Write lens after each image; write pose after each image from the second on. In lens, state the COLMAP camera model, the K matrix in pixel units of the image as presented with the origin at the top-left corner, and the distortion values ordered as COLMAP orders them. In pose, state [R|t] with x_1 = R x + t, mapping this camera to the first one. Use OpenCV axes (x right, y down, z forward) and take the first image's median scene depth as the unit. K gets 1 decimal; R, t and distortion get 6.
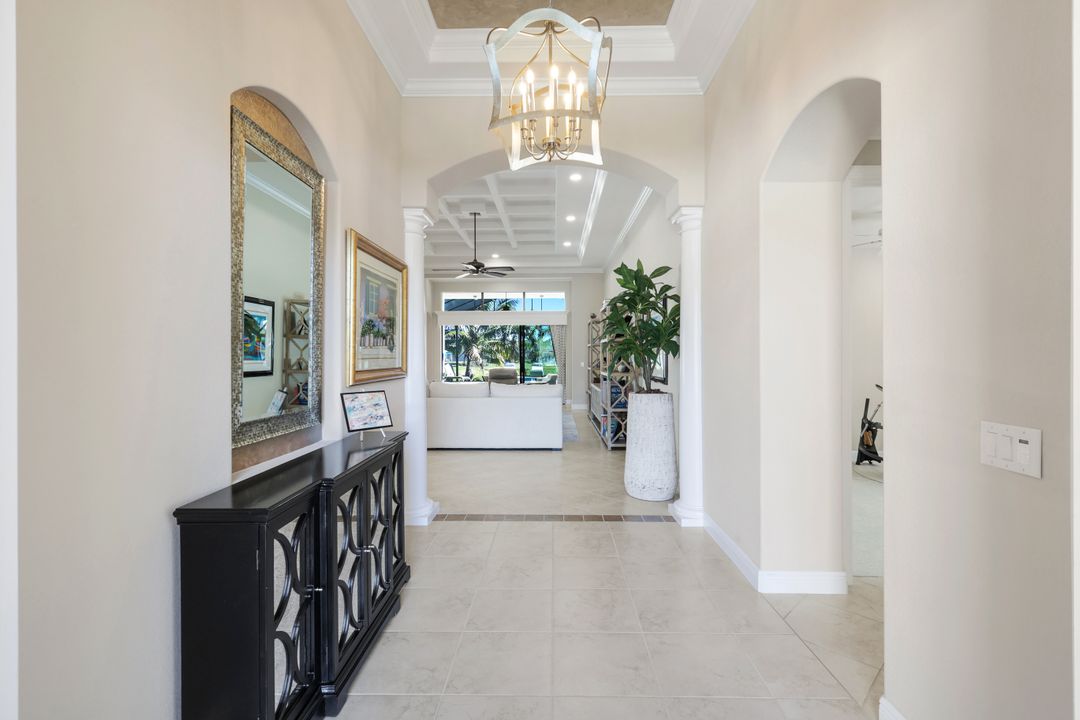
lens RADIAL K [[473.6, 0, 542.6], [0, 473.6, 358.2], [0, 0, 1]] dist [-0.004453, 0.000846]
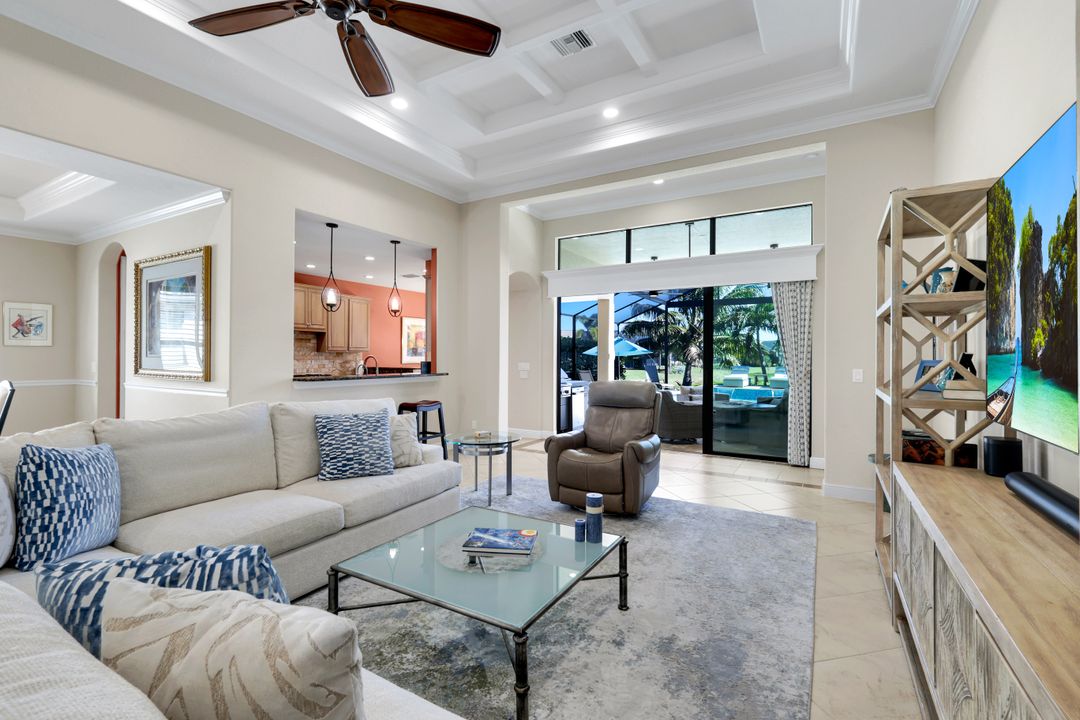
lens RADIAL K [[475.8, 0, 548.2], [0, 475.8, 356.8], [0, 0, 1]] dist [0.003319, 0.000083]
pose [[0.872814, 0.003848, -0.488037, 0.050762], [-0.007551, 0.999956, -0.005621, 0.002733], [0.487994, 0.008591, 0.872805, 0.524896]]
